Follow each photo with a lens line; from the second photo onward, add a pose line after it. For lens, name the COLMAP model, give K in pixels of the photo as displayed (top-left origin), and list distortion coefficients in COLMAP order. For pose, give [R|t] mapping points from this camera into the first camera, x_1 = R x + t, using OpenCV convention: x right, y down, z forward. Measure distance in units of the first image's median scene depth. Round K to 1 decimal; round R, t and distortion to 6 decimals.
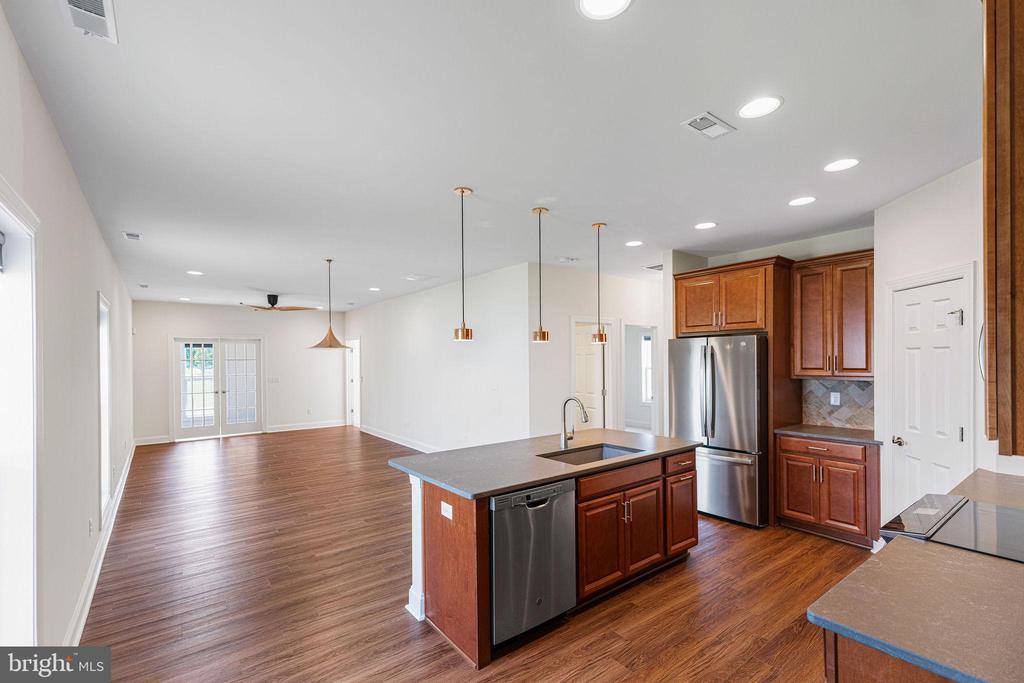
lens RADIAL K [[465.5, 0, 493.6], [0, 465.5, 363.9], [0, 0, 1]] dist [0.017955, 0.000312]
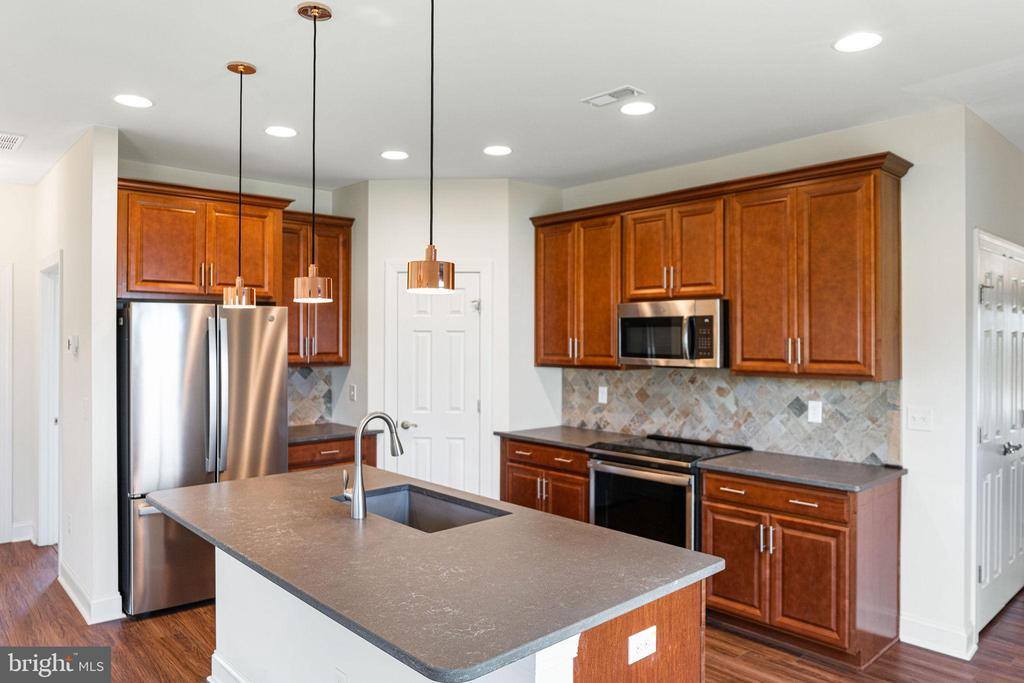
lens RADIAL K [[713.1, 0, 516.3], [0, 713.1, 334.9], [0, 0, 1]] dist [-0.011163, -0.002451]
pose [[-0.135957, 0.012663, 0.990634, -0.535524], [0.008288, 0.999898, -0.011644, -0.003978], [-0.990680, 0.006628, -0.136048, 0.793521]]
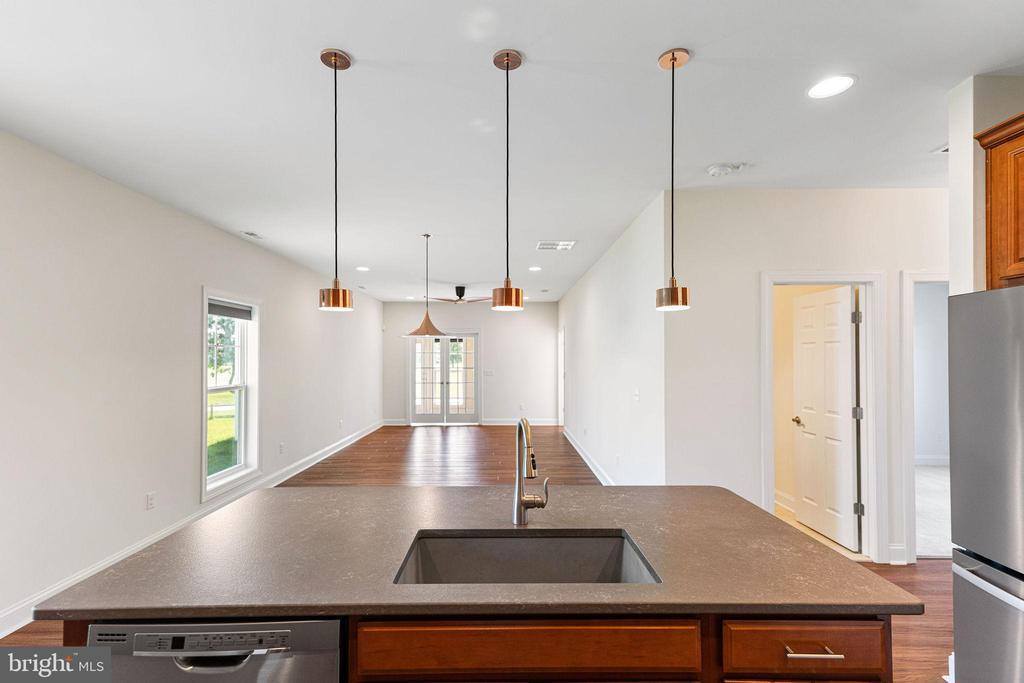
lens RADIAL K [[465.5, 0, 502.3], [0, 465.5, 356.0], [0, 0, 1]] dist [0.017955, 0.000312]
pose [[0.798466, 0.006542, -0.602005, 0.362060], [-0.013067, 0.999894, -0.006465, 0.007890], [0.601898, 0.013028, 0.798466, 0.505763]]
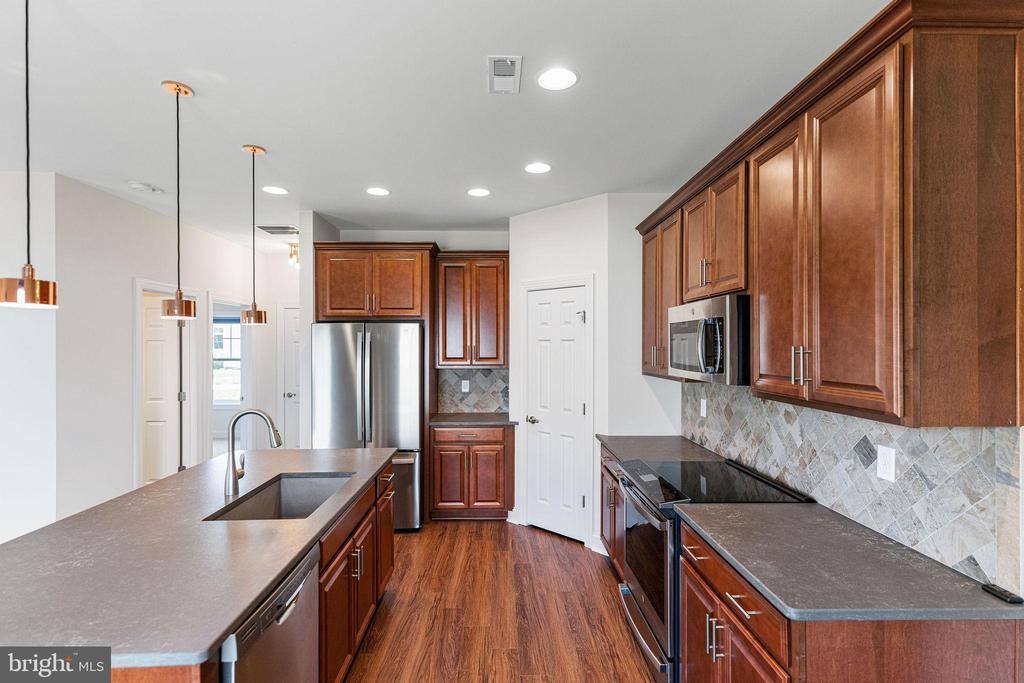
lens RADIAL K [[508.7, 0, 518.0], [0, 508.7, 347.9], [0, 0, 1]] dist [0.019329, 0.000381]
pose [[0.562121, 0.003232, 0.827049, -0.164196], [0.004167, 0.999969, -0.006739, -0.004212], [-0.827045, 0.007234, 0.562090, 0.263488]]
